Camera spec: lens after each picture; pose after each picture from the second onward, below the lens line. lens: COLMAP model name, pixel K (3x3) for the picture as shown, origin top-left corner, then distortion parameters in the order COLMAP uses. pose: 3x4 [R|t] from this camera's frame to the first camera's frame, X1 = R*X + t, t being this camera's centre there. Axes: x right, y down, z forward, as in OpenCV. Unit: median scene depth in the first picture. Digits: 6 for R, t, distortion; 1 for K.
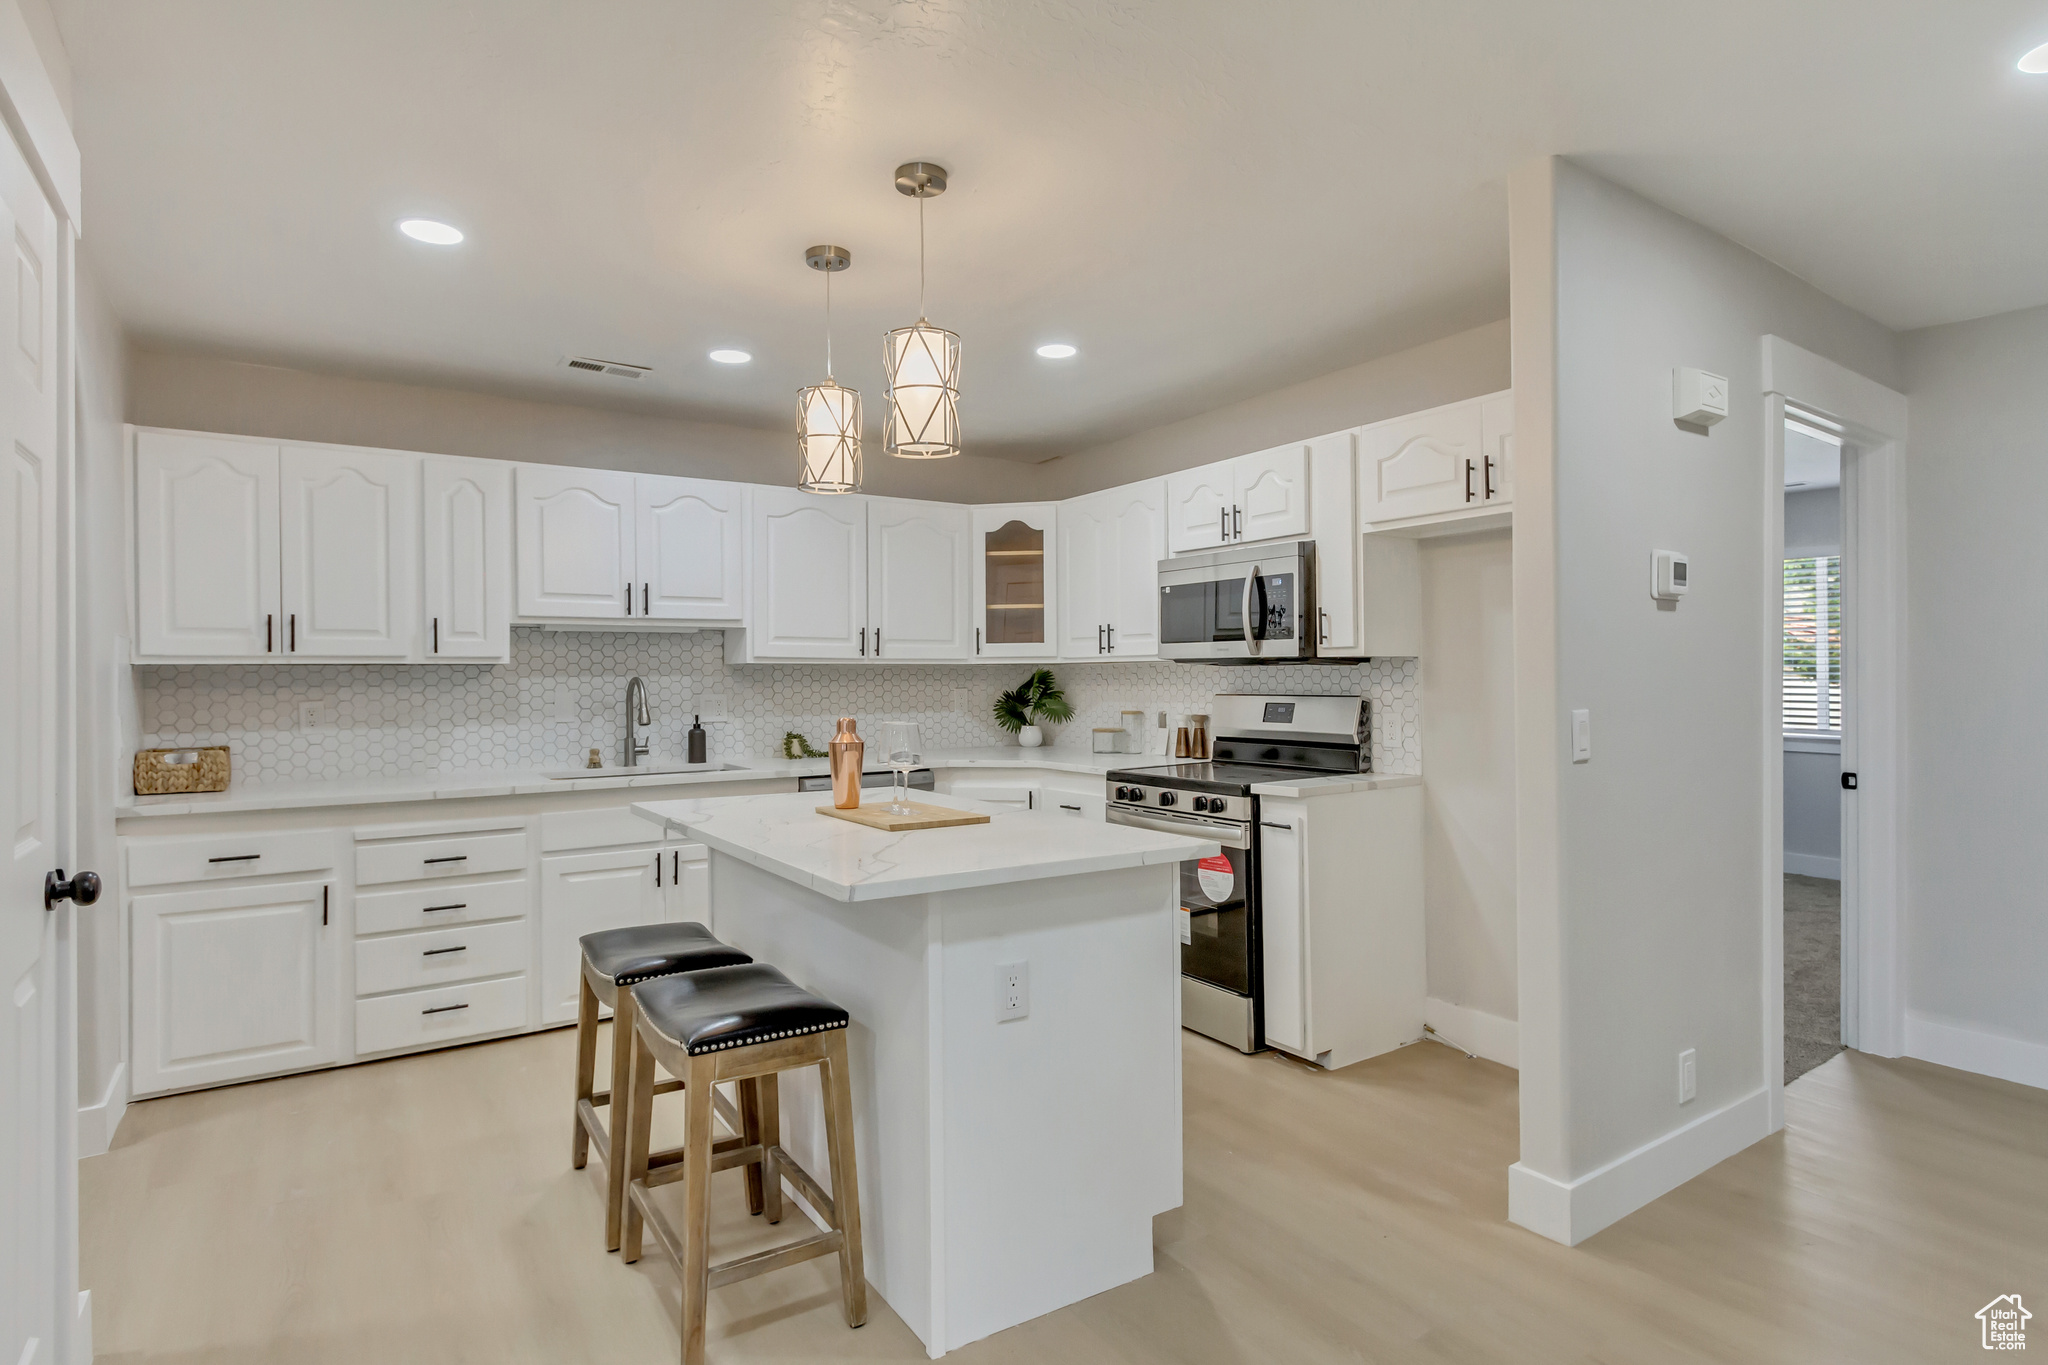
lens RADIAL K [[1075.4, 0, 1007.3], [0, 1075.4, 678.0], [0, 0, 1]] dist [0.004205, 0.000356]
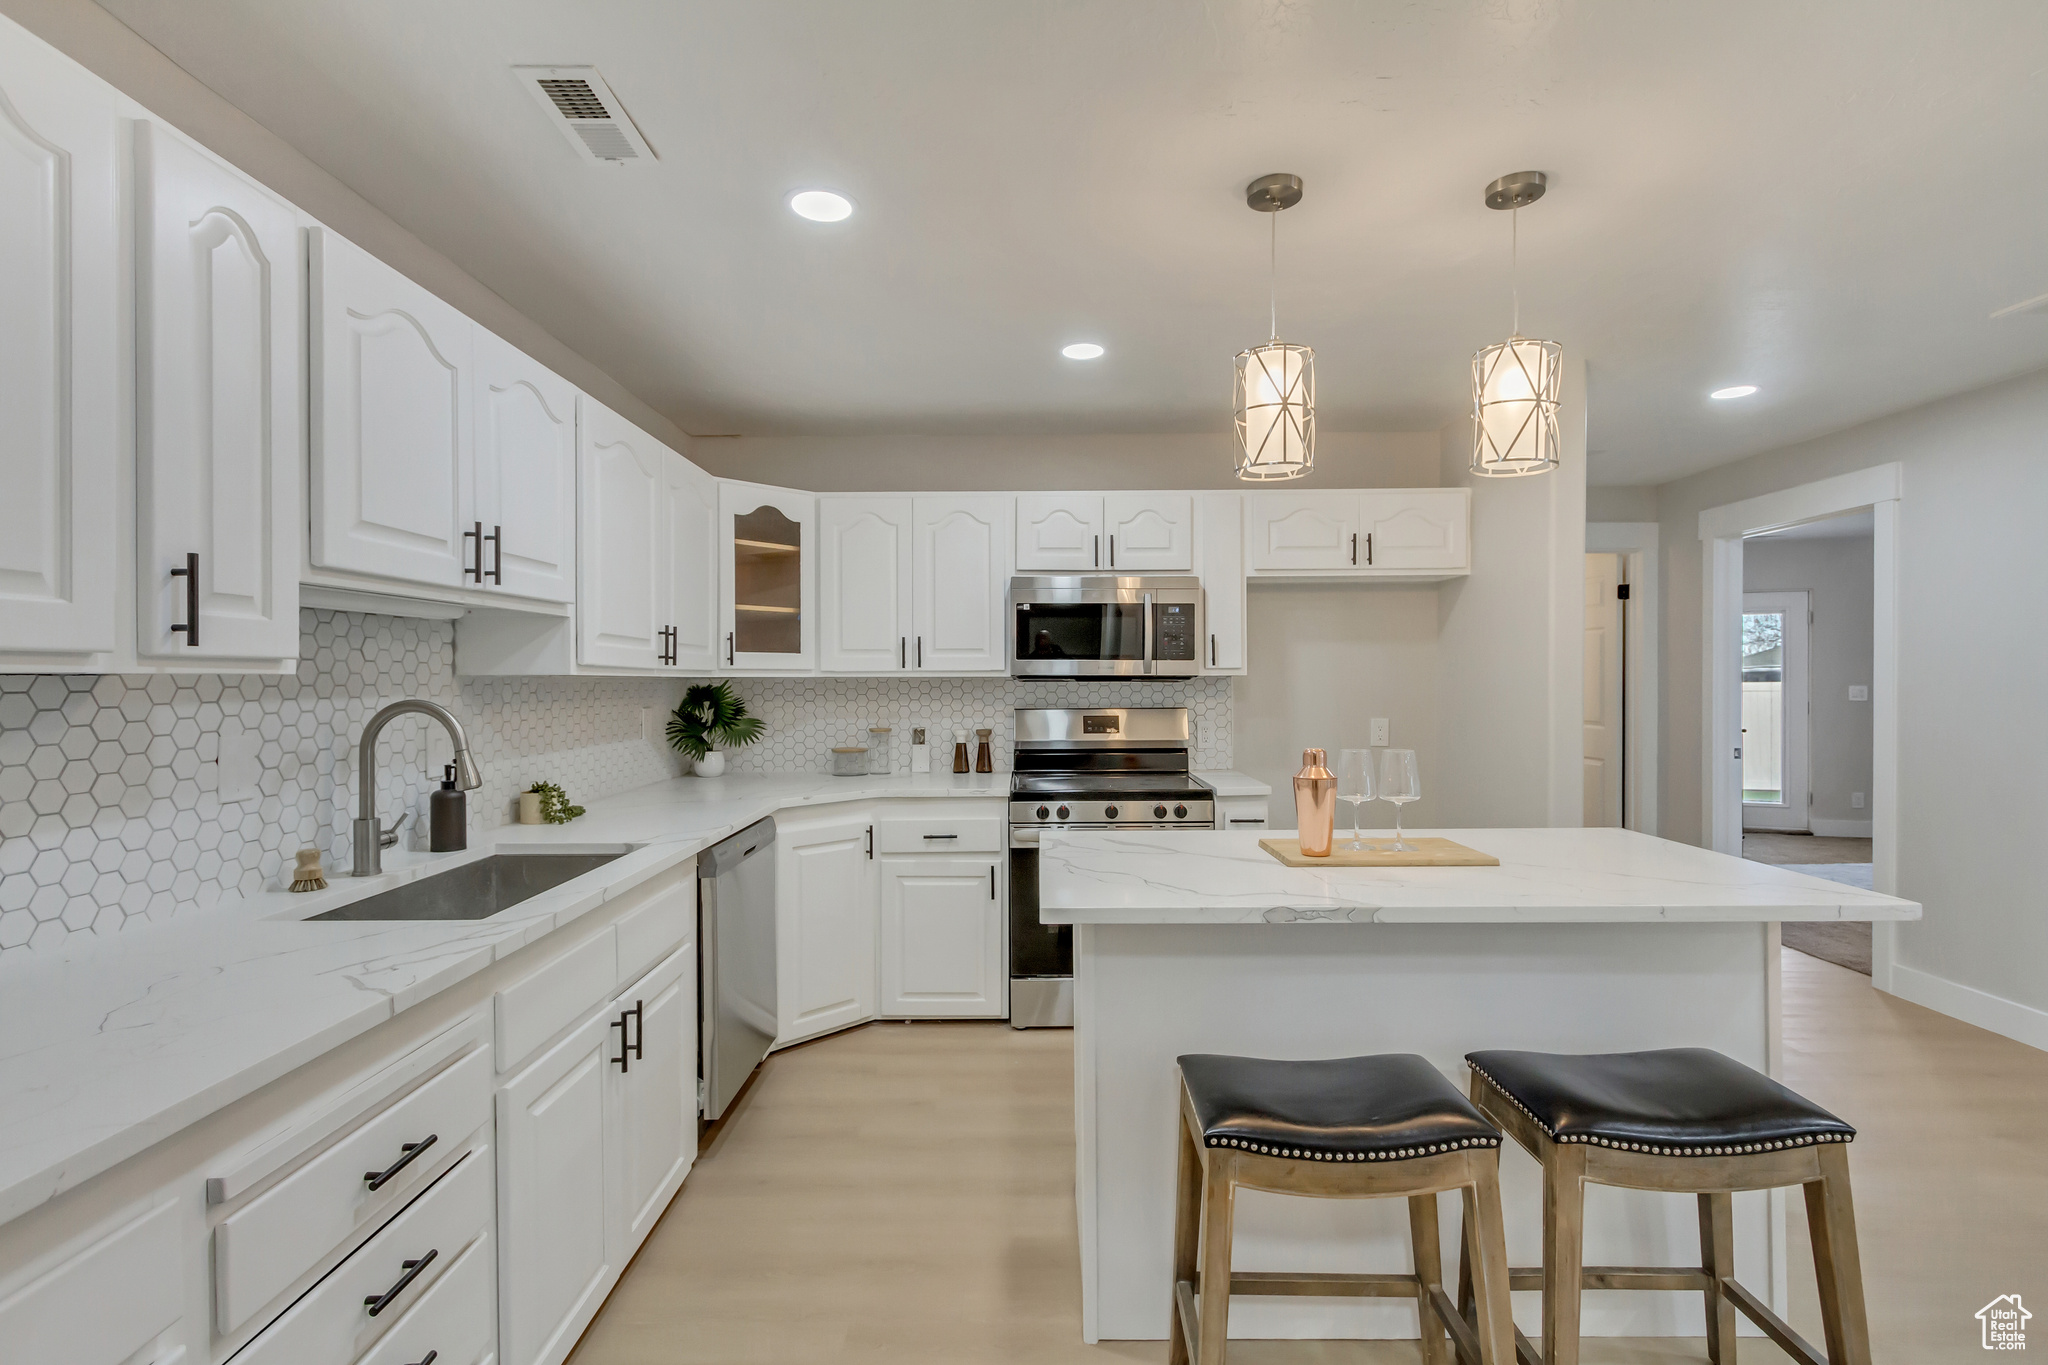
lens RADIAL K [[940.6, 0, 1030.6], [0, 940.6, 678.6], [0, 0, 1]] dist [0.014263, -0.003014]
pose [[0.544704, 0.004996, 0.838614, -0.636283], [0.001108, 0.999977, -0.006677, -0.009113], [-0.838628, 0.004566, 0.544686, 0.556423]]
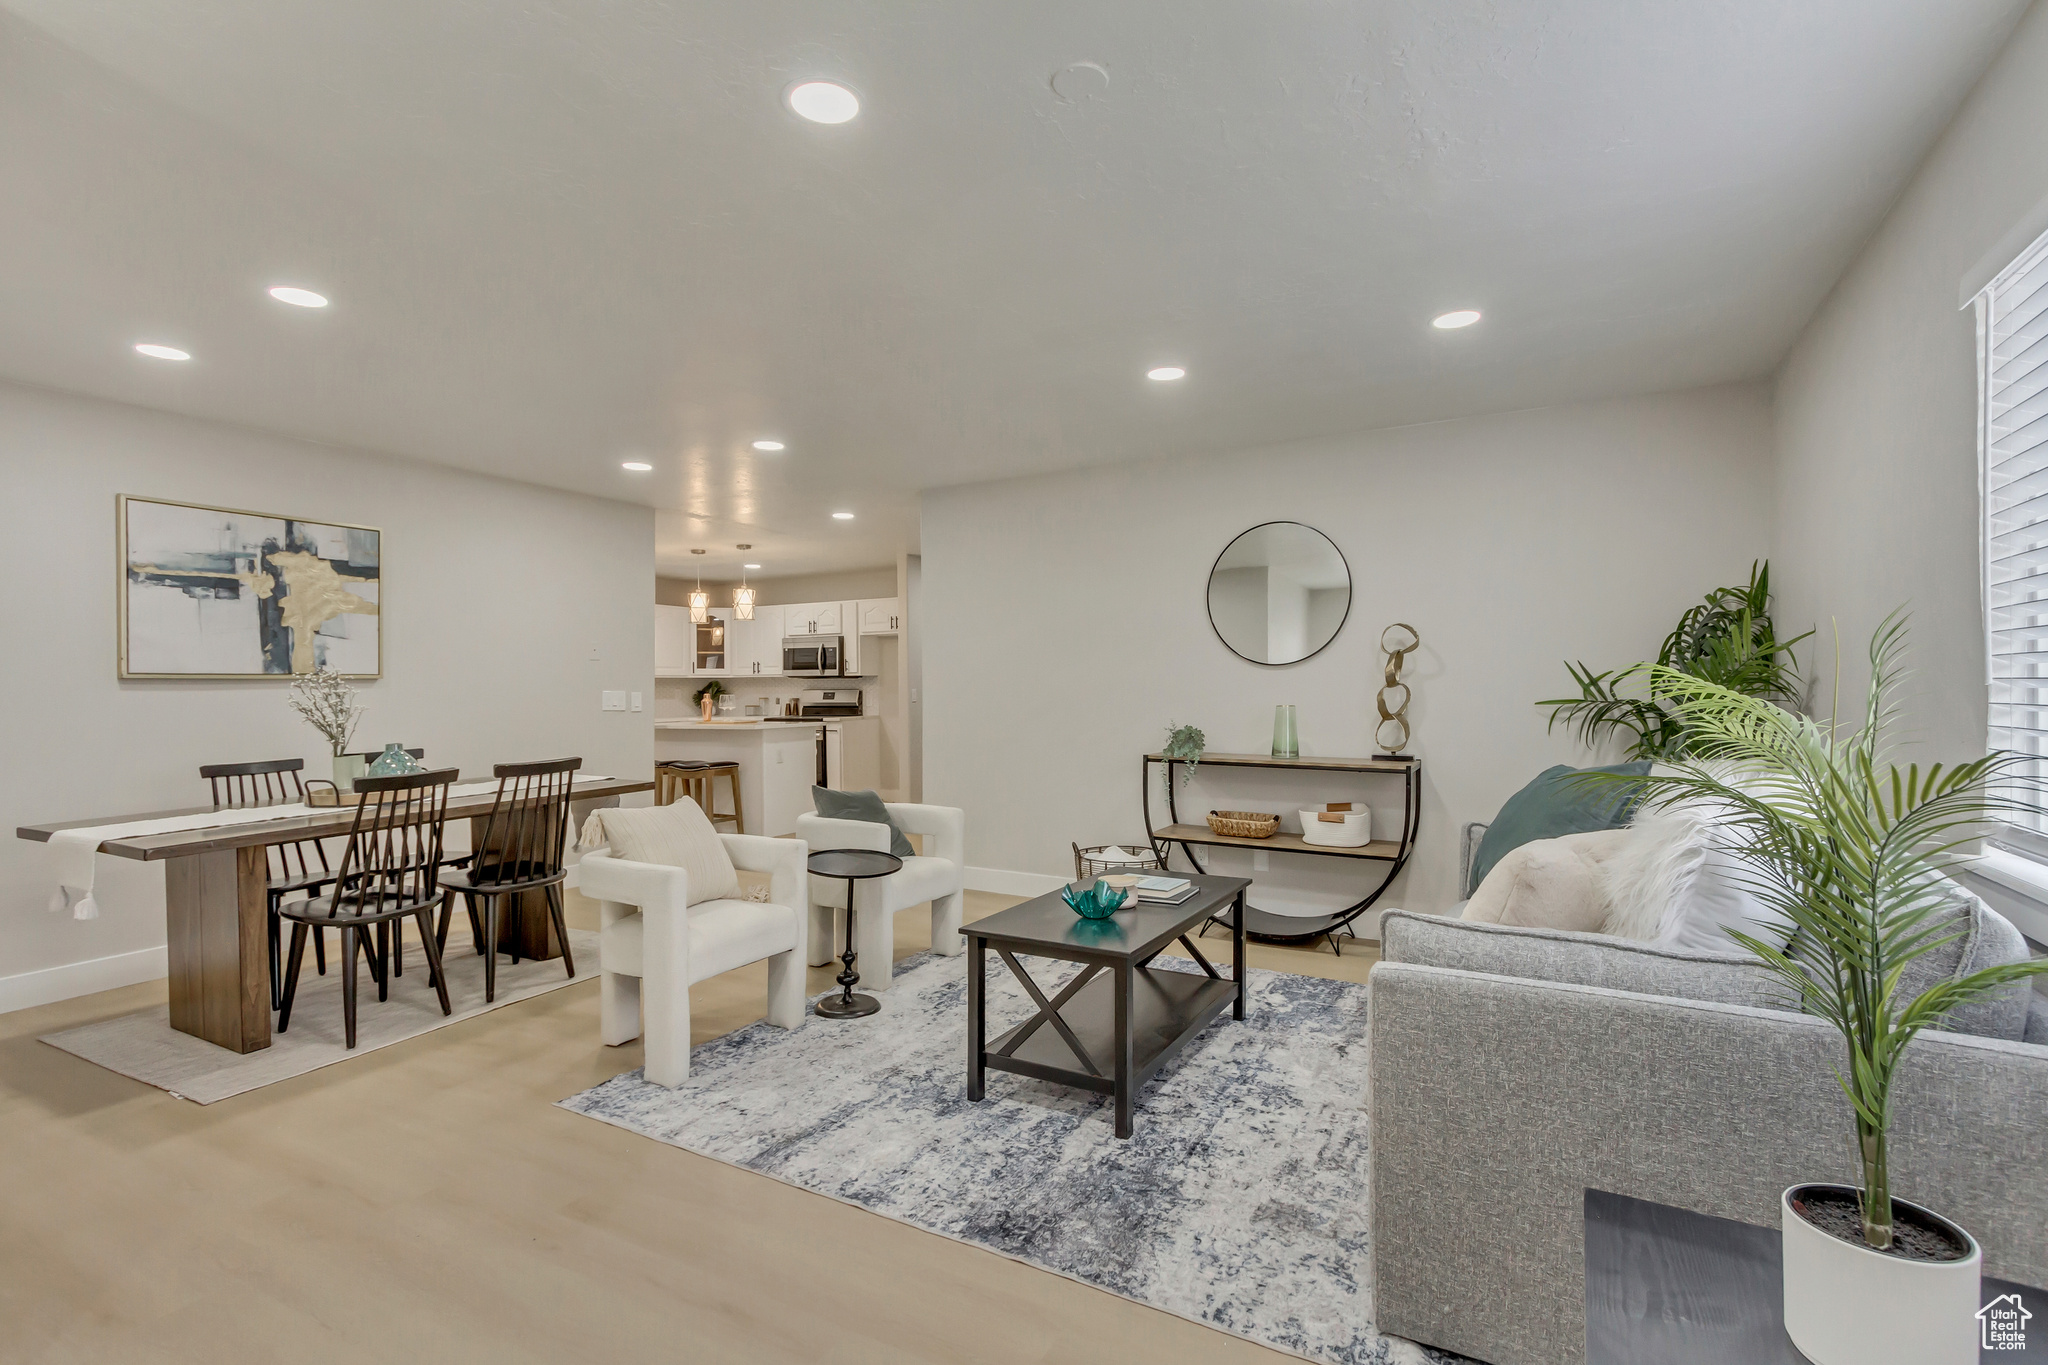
lens RADIAL K [[983.8, 0, 1025.8], [0, 983.8, 682.7], [0, 0, 1]] dist [0.019874, -0.002613]
pose [[0.873593, -0.001571, 0.486655, -0.550101], [0.003778, 0.999987, -0.003553, 0.009848], [-0.486642, 0.004943, 0.873587, -1.486155]]
